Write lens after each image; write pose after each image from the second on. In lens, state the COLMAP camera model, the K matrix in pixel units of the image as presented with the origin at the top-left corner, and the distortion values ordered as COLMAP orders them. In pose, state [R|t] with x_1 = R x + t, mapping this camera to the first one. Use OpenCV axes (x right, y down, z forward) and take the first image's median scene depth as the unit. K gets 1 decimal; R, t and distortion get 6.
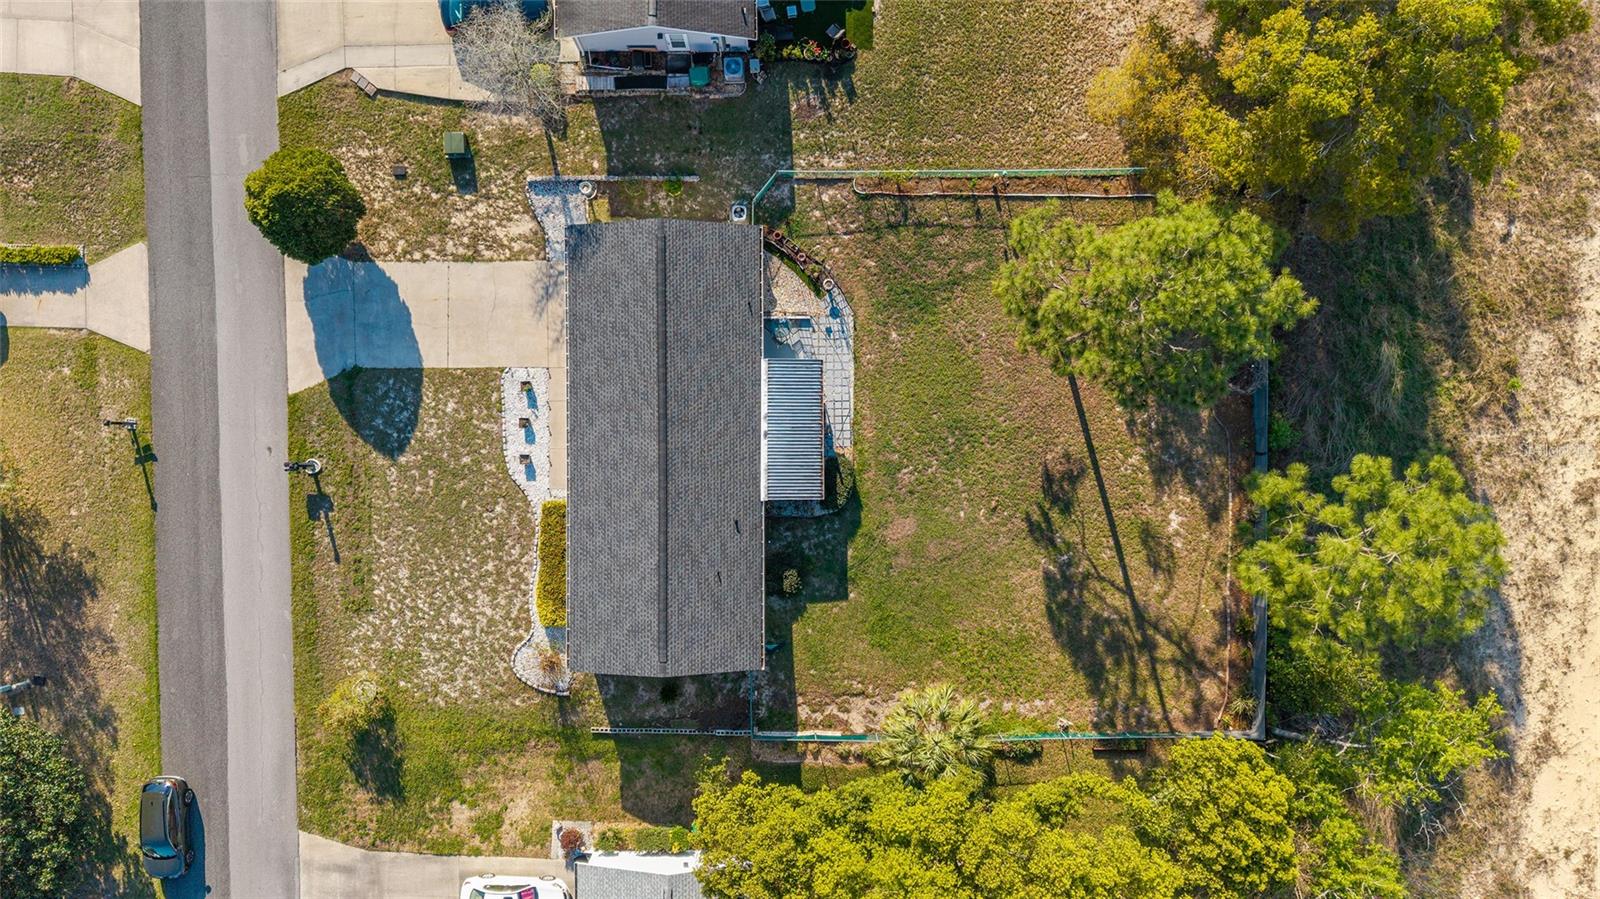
lens RADIAL K [[1086.7, 0, 800.7], [0, 1086.7, 452.4], [0, 0, 1]] dist [0.032130, -0.038415]
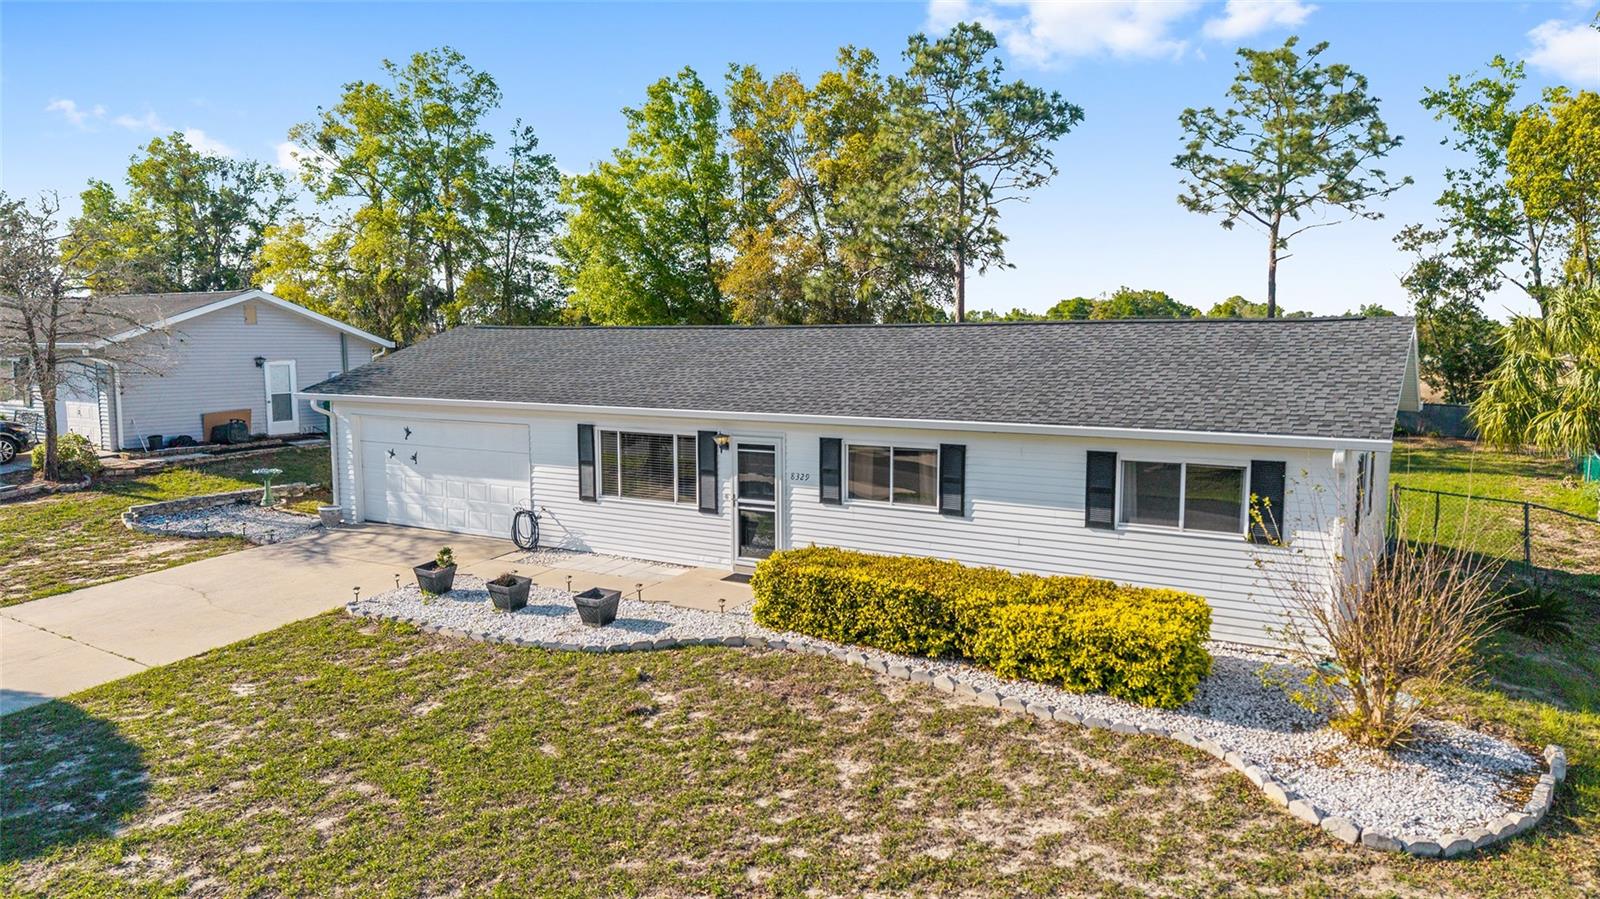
lens RADIAL K [[1086.7, 0, 784.5], [0, 1086.7, 442.5], [0, 0, 1]] dist [0.032130, -0.038415]
pose [[0.538241, -0.084736, 0.838521, -0.465855], [0.842778, 0.048623, -0.536060, 0.205262], [0.004652, 0.995216, 0.097584, 0.914556]]
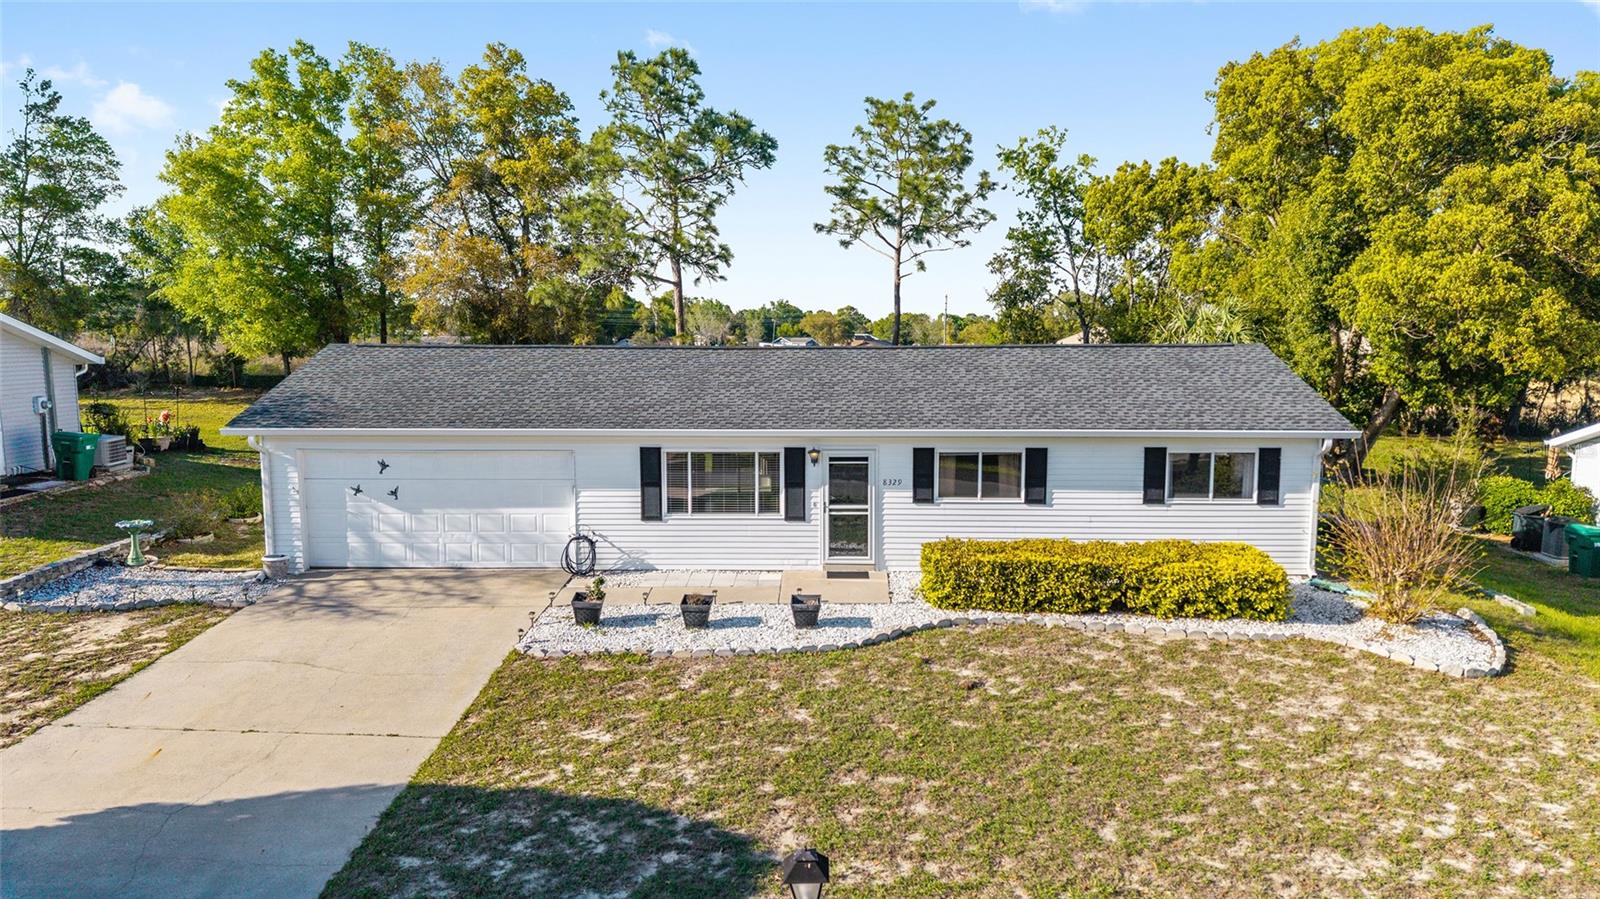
lens RADIAL K [[1086.7, 0, 796.0], [0, 1086.7, 452.9], [0, 0, 1]] dist [0.032130, -0.038415]
pose [[0.035595, -0.119316, 0.992218, -0.569033], [0.999363, 0.001743, -0.035642, 0.014993], [0.002523, 0.992855, 0.119302, 0.900767]]
